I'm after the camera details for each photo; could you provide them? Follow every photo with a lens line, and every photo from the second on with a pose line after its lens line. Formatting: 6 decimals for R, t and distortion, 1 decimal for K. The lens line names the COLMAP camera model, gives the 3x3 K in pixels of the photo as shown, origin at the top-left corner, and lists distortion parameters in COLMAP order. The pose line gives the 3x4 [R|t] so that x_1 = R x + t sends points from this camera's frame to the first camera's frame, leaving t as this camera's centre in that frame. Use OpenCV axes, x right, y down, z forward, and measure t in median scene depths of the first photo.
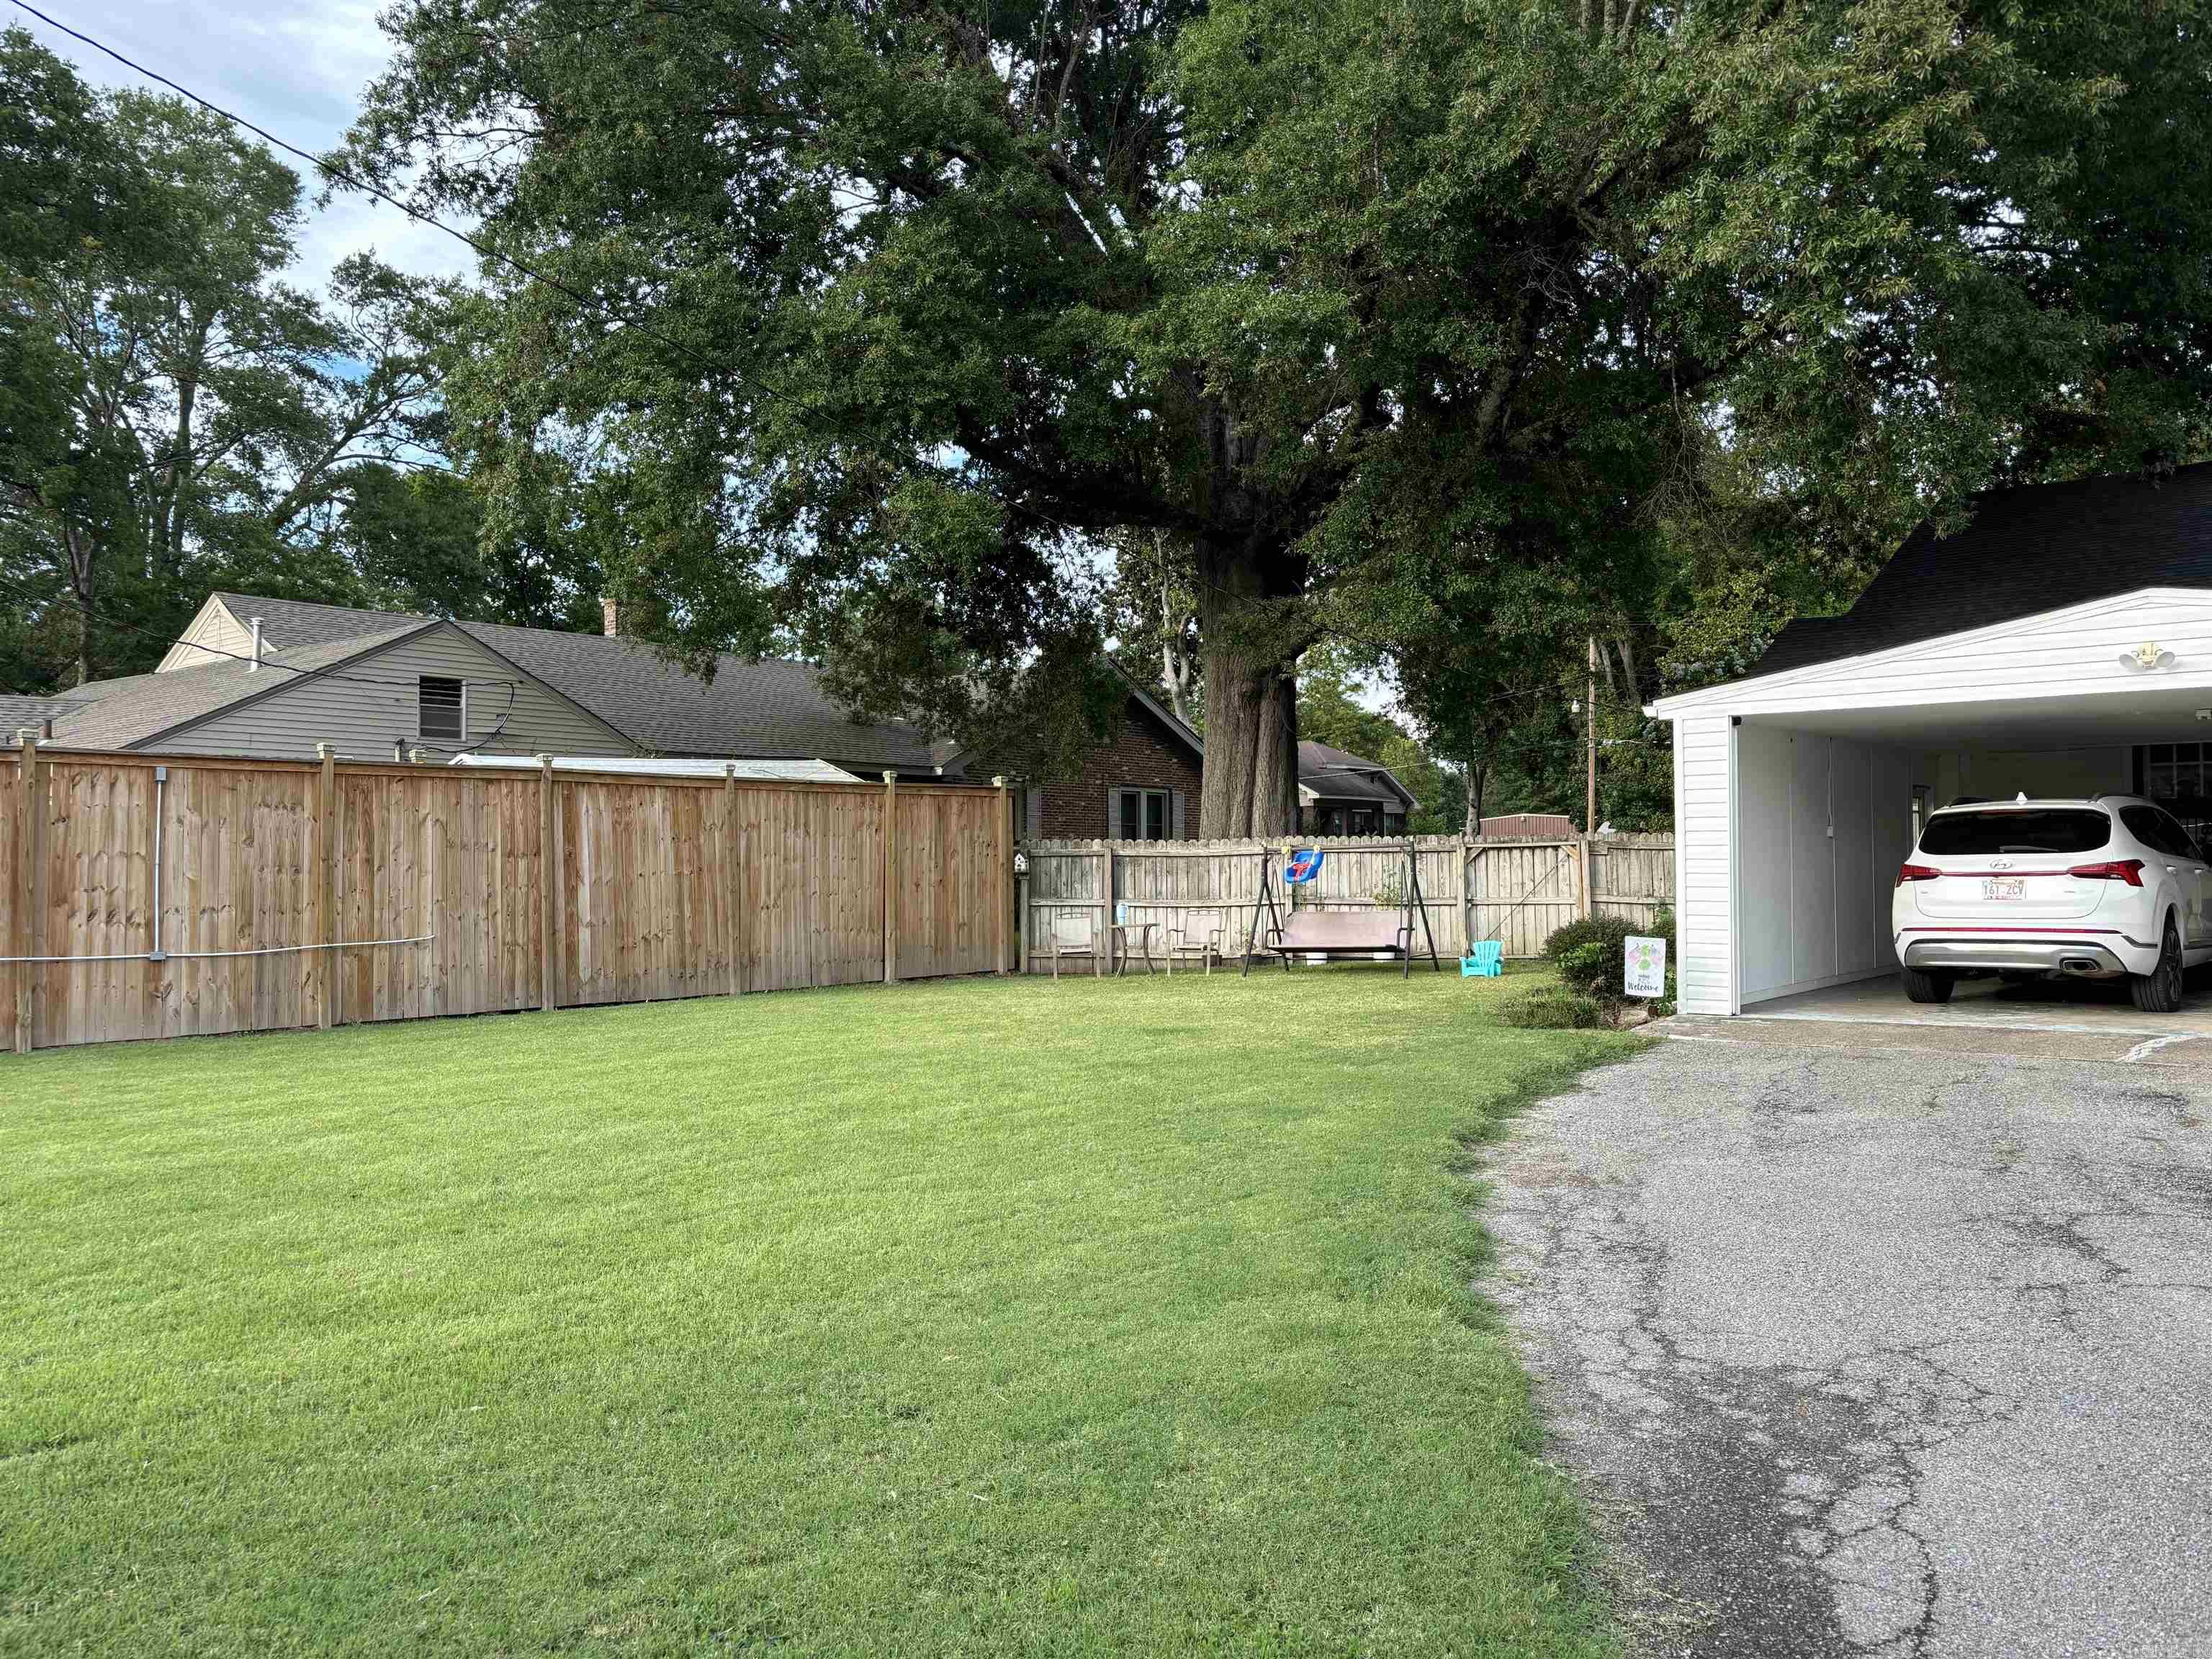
lens RADIAL K [[1656.9, 0, 1149.0], [0, 1656.9, 832.2], [0, 0, 1]] dist [0.064585, -0.001497]
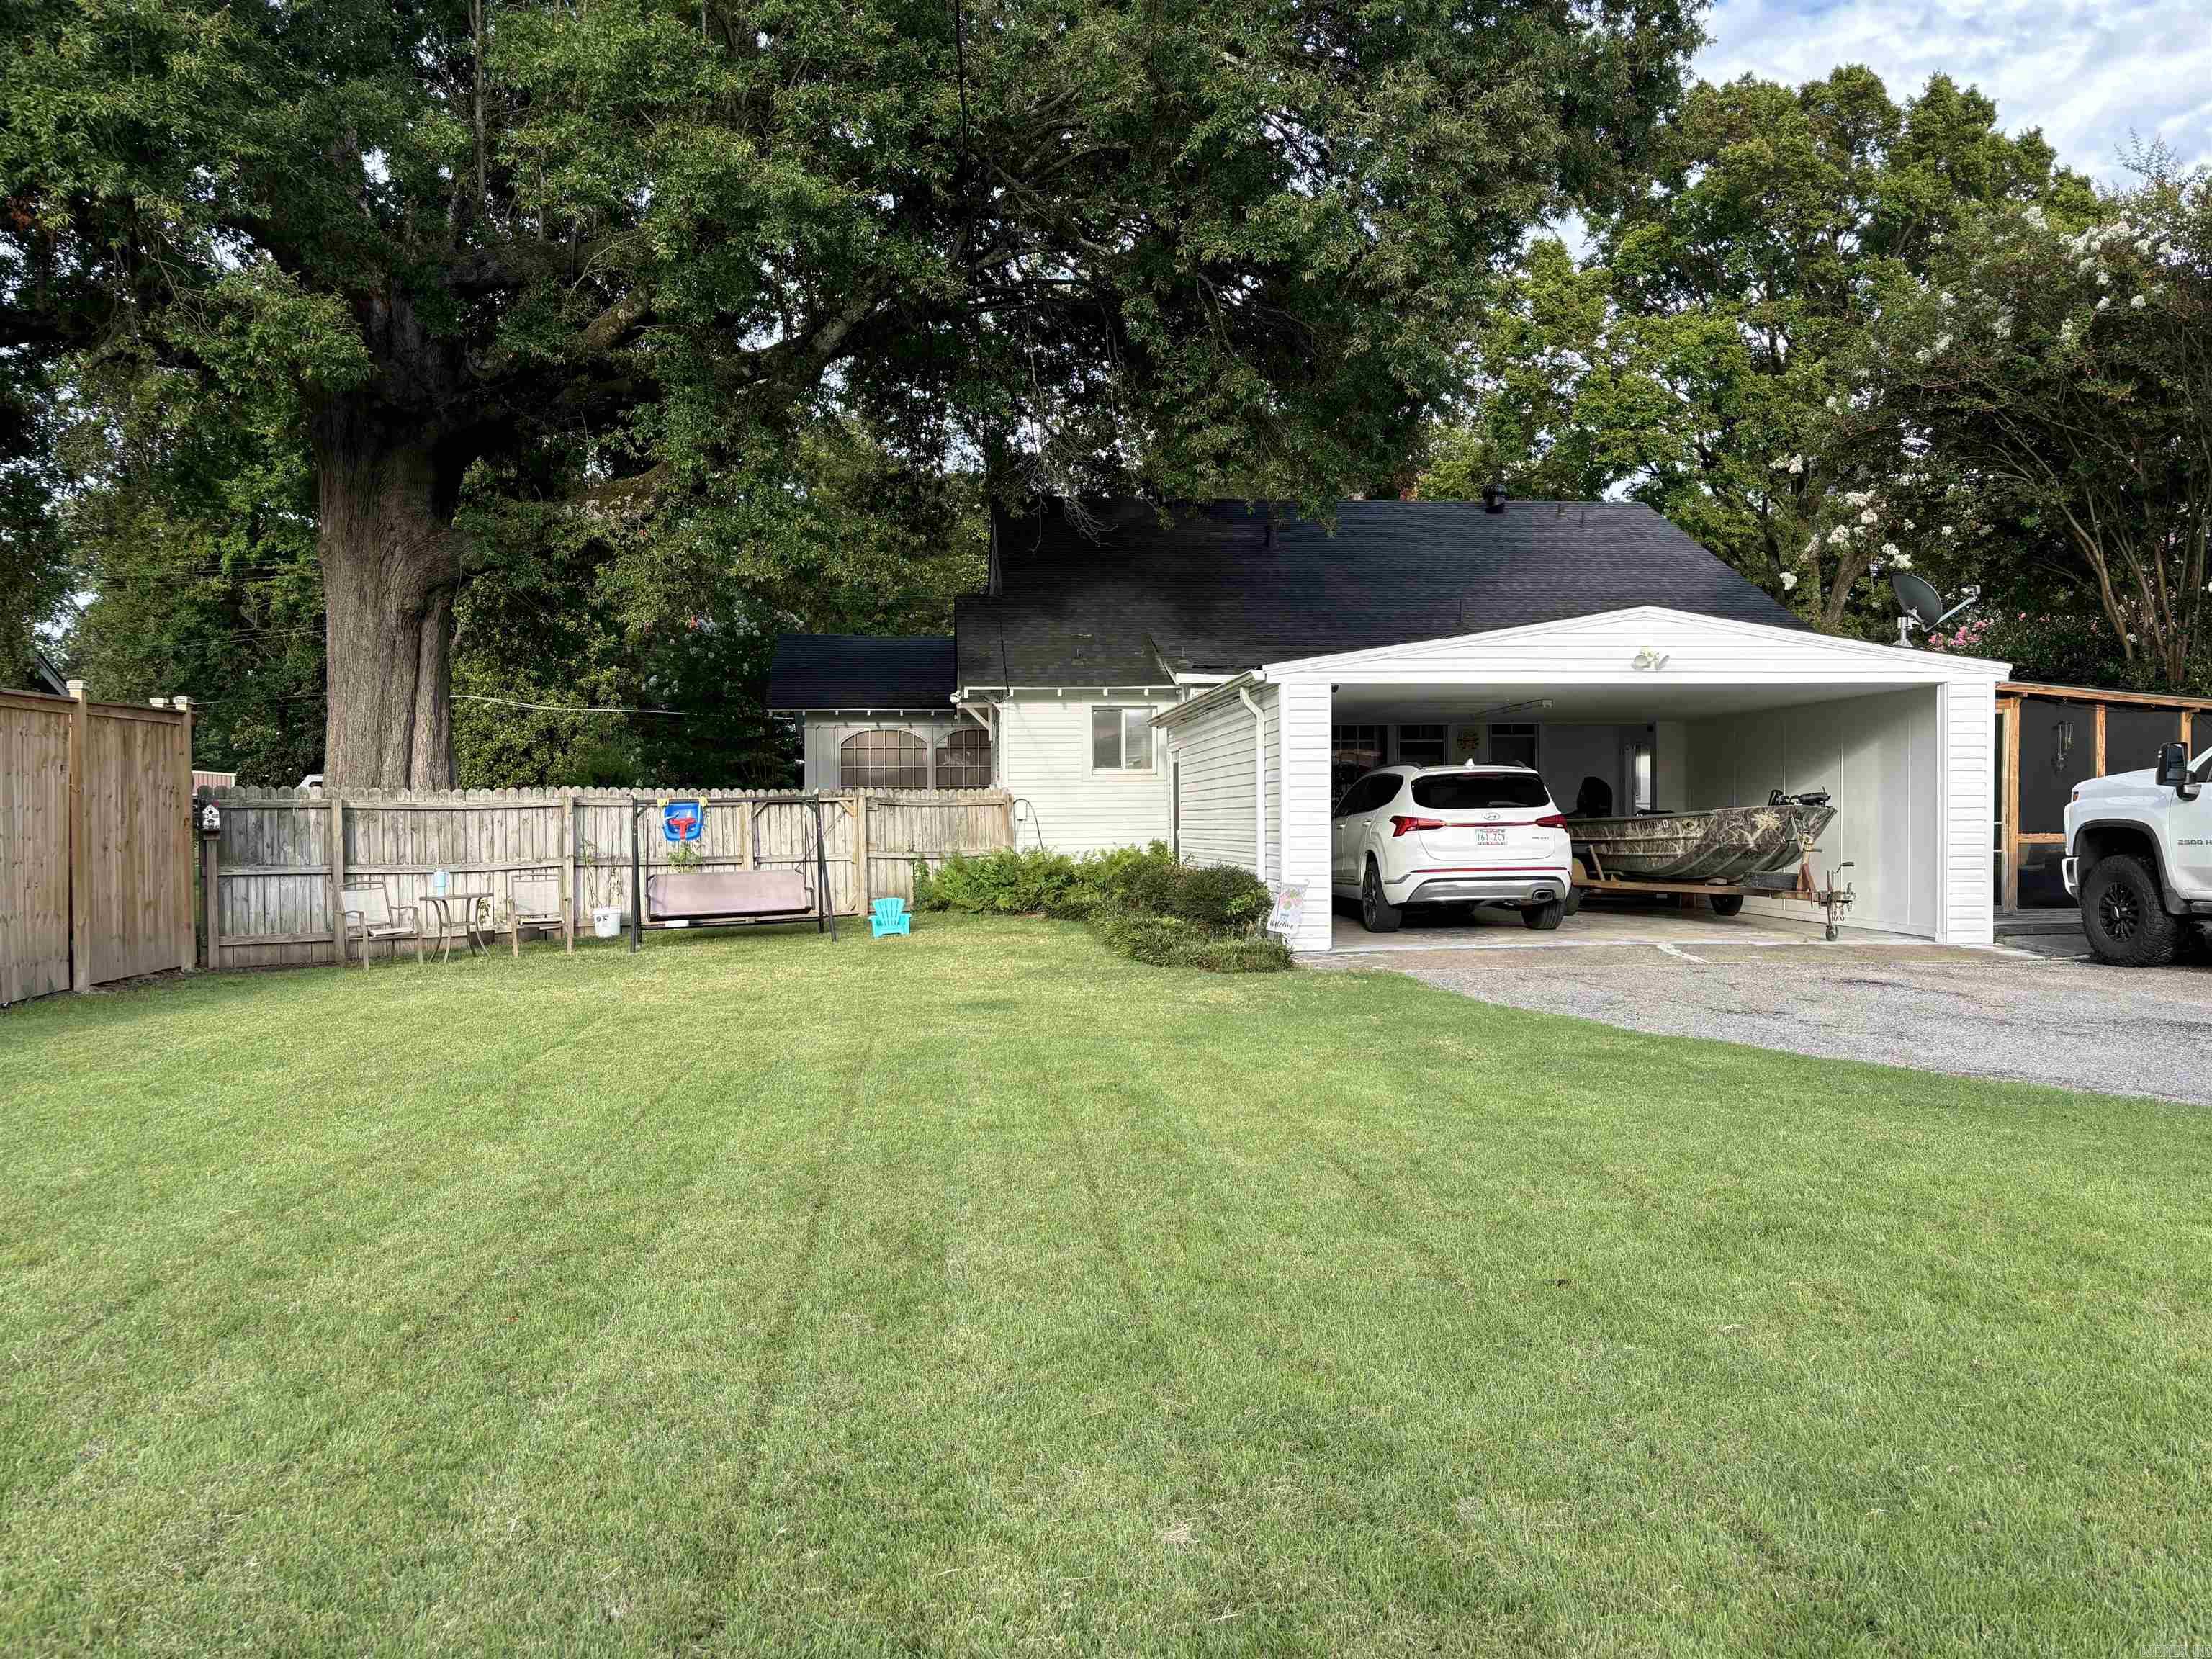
lens RADIAL K [[1656.9, 0, 1149.0], [0, 1656.9, 832.2], [0, 0, 1]] dist [0.064585, -0.001497]
pose [[0.703654, -0.003671, 0.710533, -0.322945], [-0.012082, 0.999780, 0.017129, 0.007596], [-0.710440, -0.020638, 0.703455, 0.189937]]
